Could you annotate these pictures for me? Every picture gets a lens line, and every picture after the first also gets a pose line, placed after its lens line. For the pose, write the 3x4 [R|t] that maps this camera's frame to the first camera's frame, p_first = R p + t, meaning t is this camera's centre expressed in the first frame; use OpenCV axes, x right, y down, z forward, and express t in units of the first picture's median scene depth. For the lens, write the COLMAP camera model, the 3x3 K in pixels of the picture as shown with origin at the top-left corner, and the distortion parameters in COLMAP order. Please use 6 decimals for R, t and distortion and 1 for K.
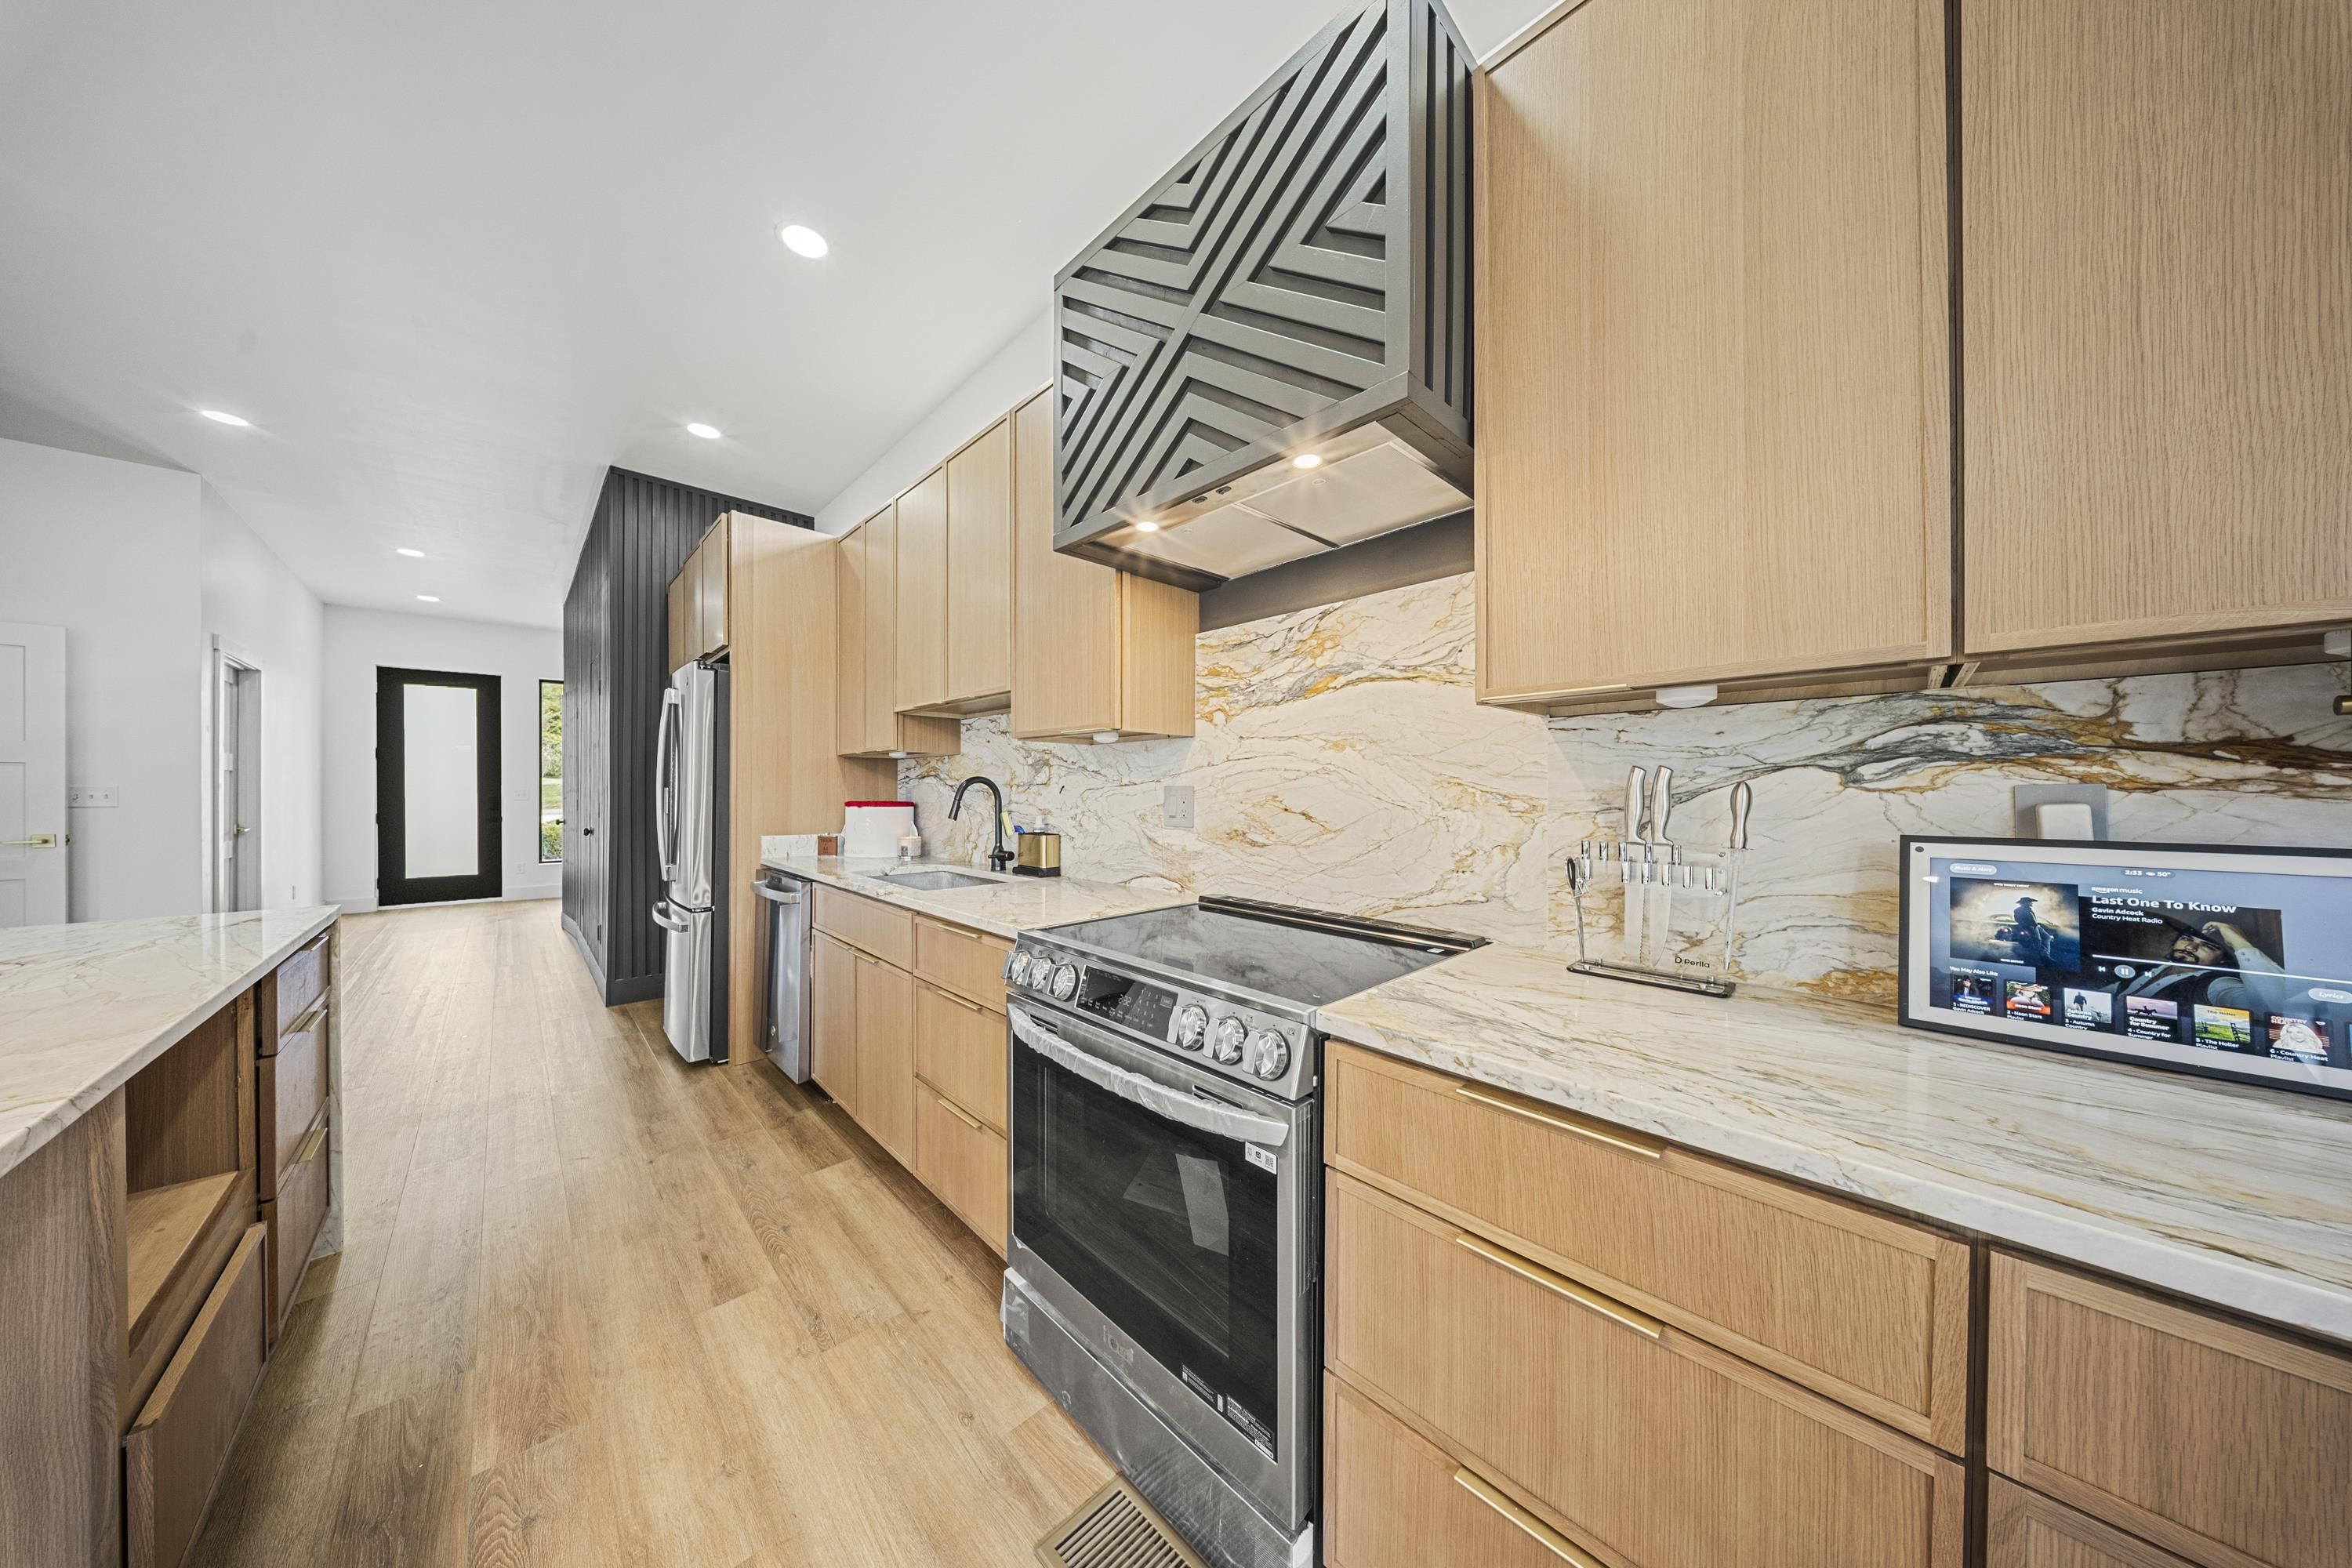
lens RADIAL K [[692.2, 0, 1176.0], [0, 692.2, 784.0], [0, 0, 1]] dist [0.000027, -0.000005]
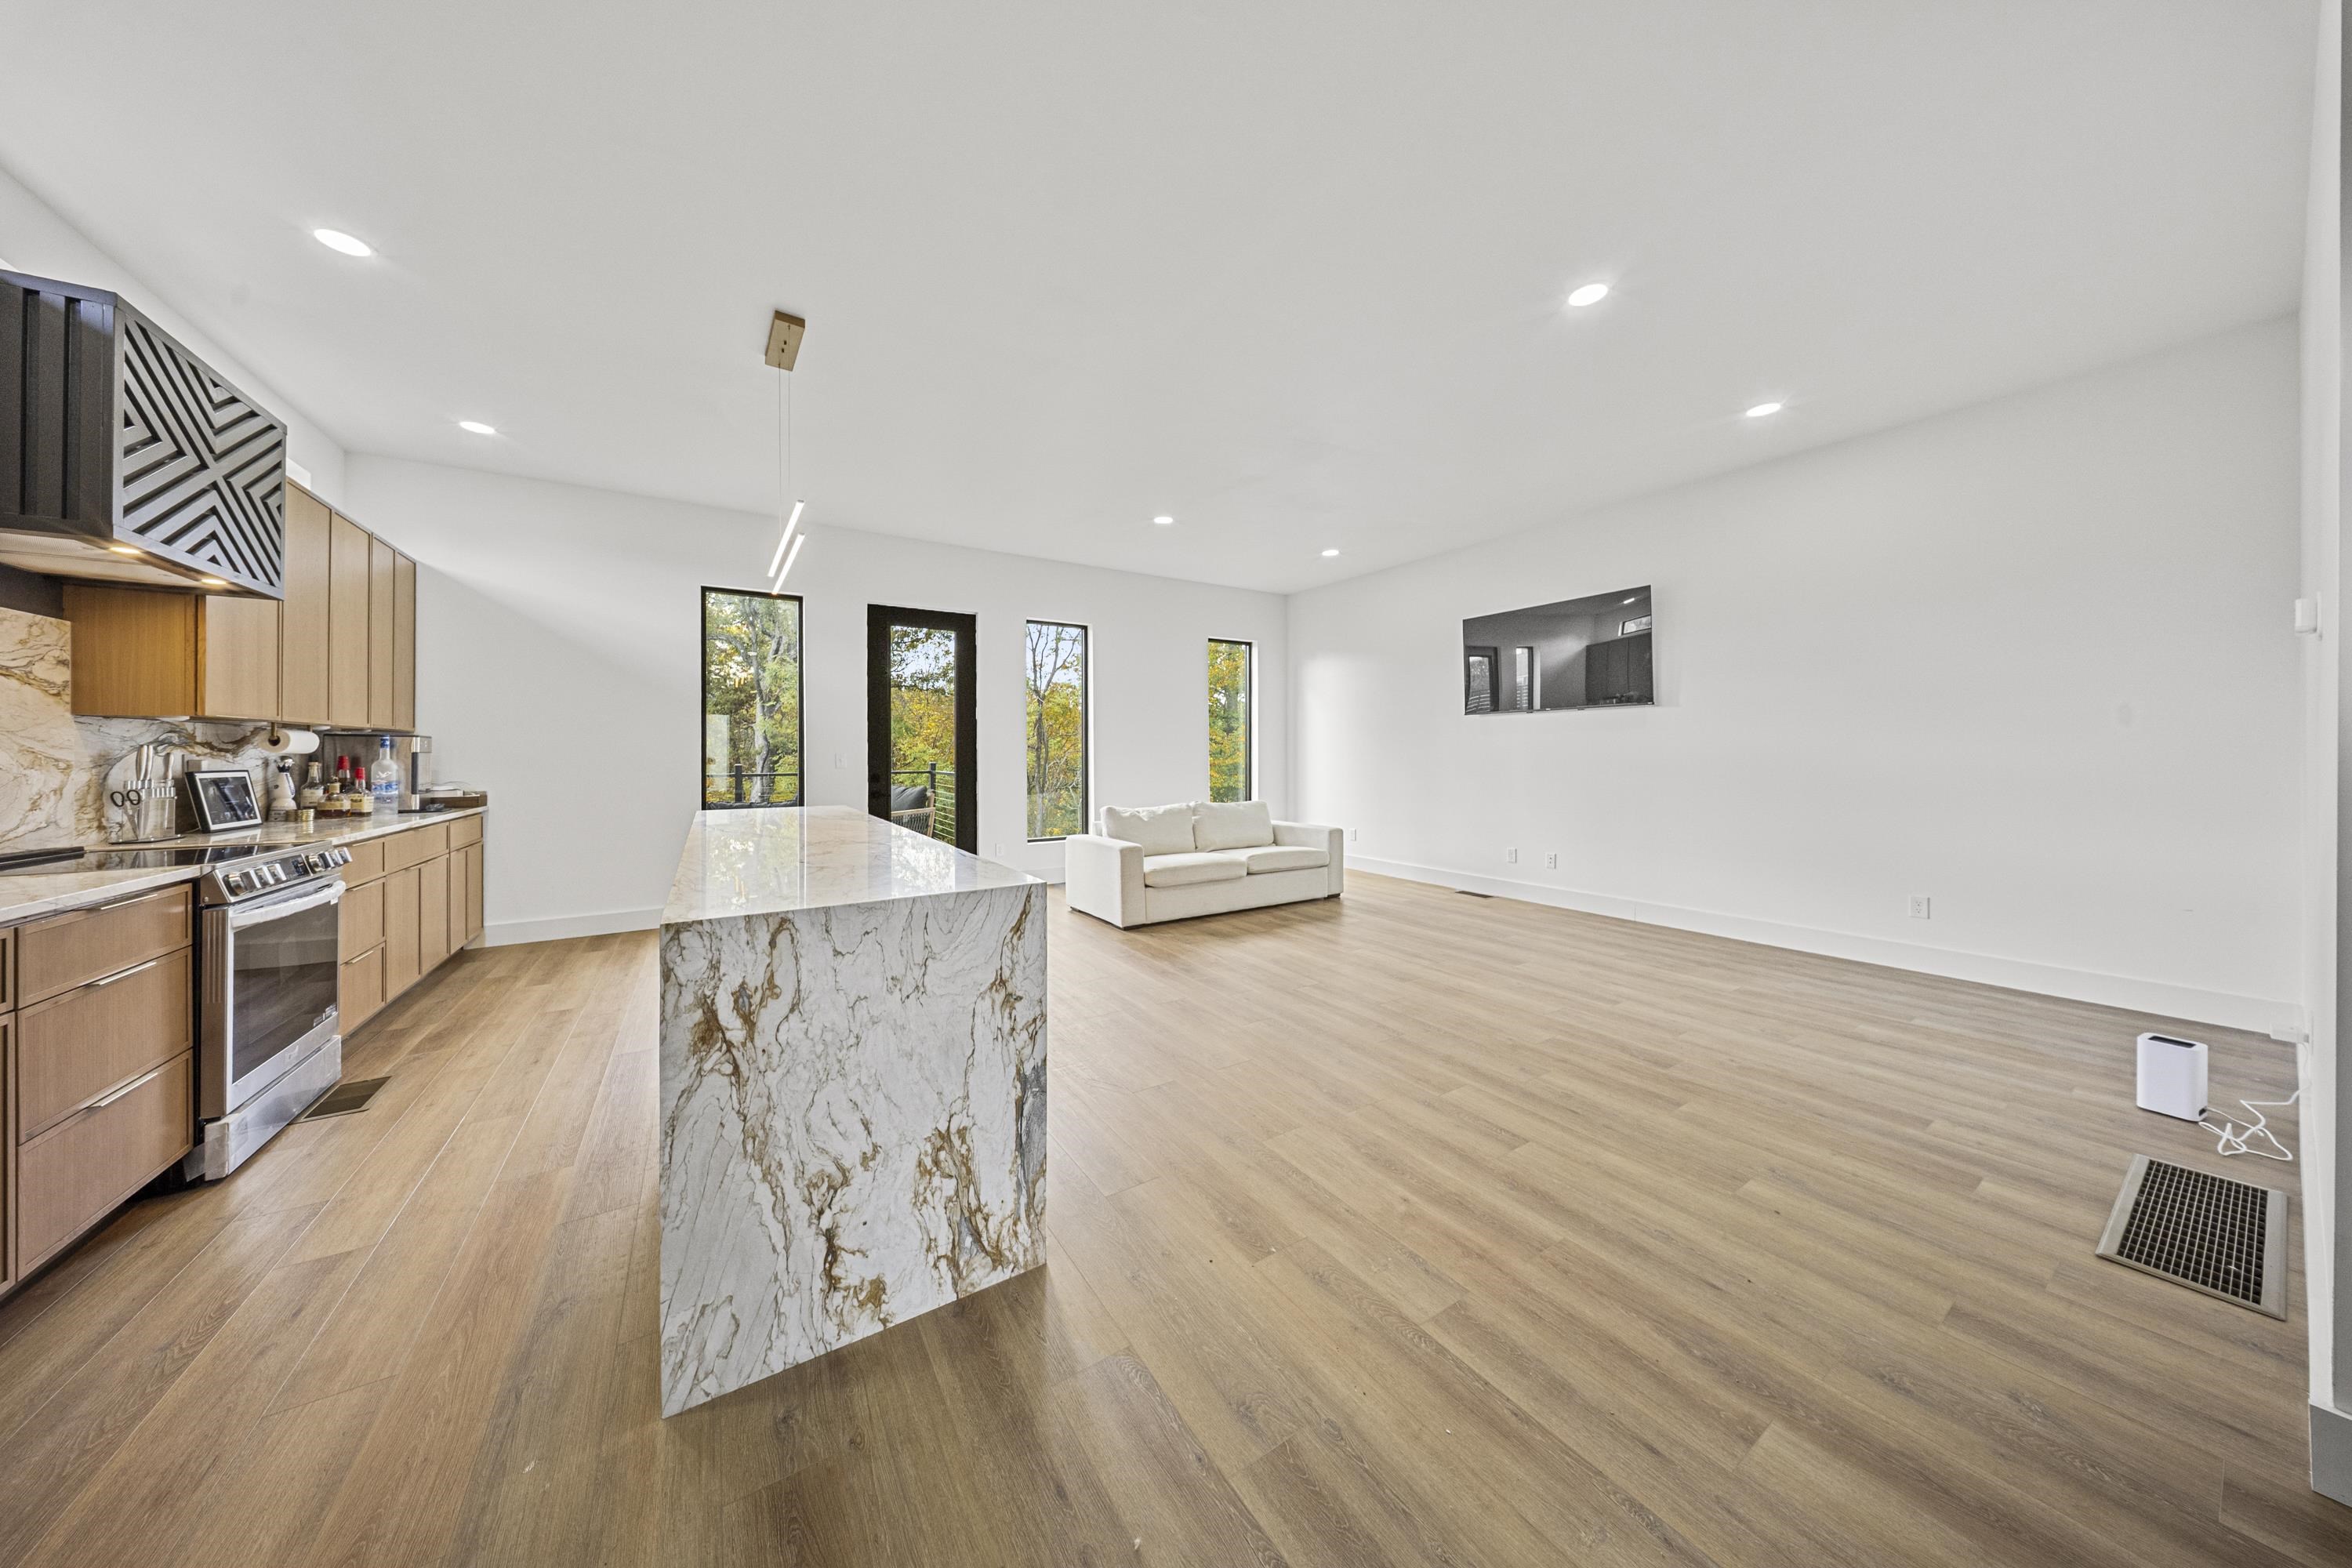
lens RADIAL K [[713.9, 0, 1161.2], [0, 713.9, 761.6], [0, 0, 1]] dist [0.001230, 0.000043]
pose [[-0.978864, 0.003136, 0.204486, -2.368118], [0.004082, 0.999983, 0.004206, 0.023971], [-0.204470, 0.004952, -0.978860, 2.057858]]
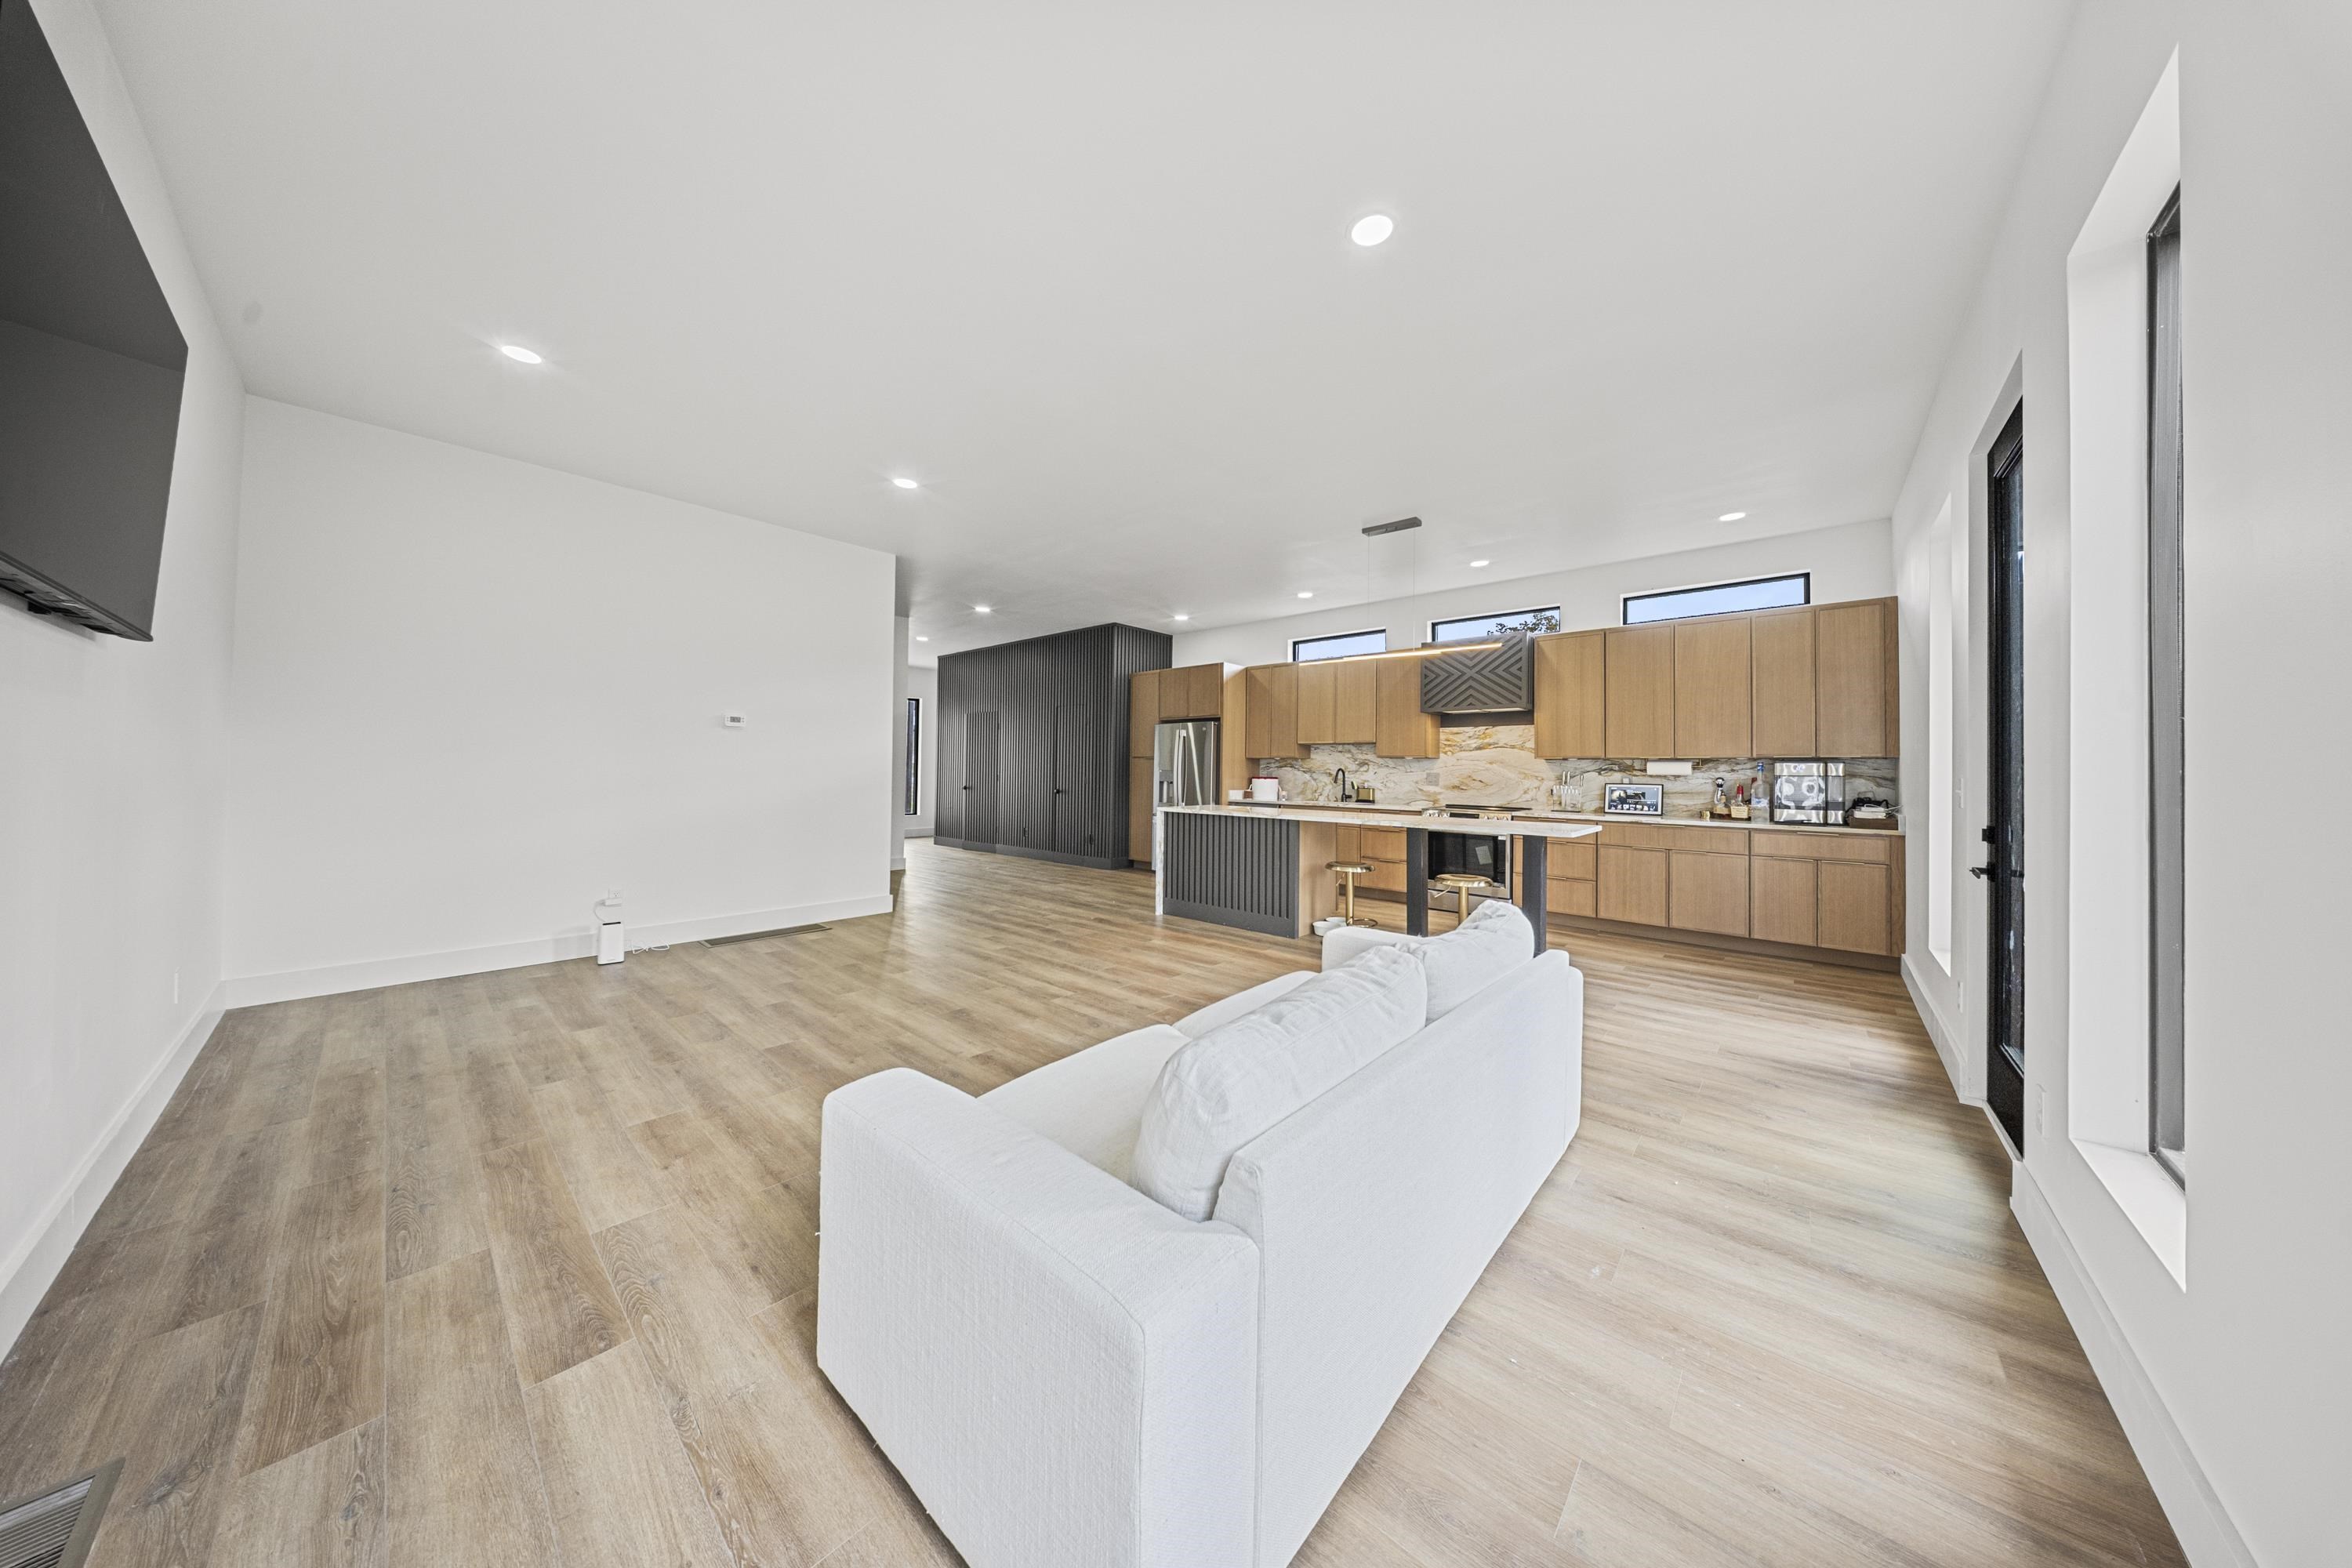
lens RADIAL K [[713.9, 0, 1161.2], [0, 713.9, 761.6], [0, 0, 1]] dist [0.001230, 0.000043]
pose [[0.997985, 0.013499, 0.062002, -2.167657], [-0.013154, 0.999896, -0.005981, -0.018433], [-0.062076, 0.005154, 0.998058, -3.363390]]
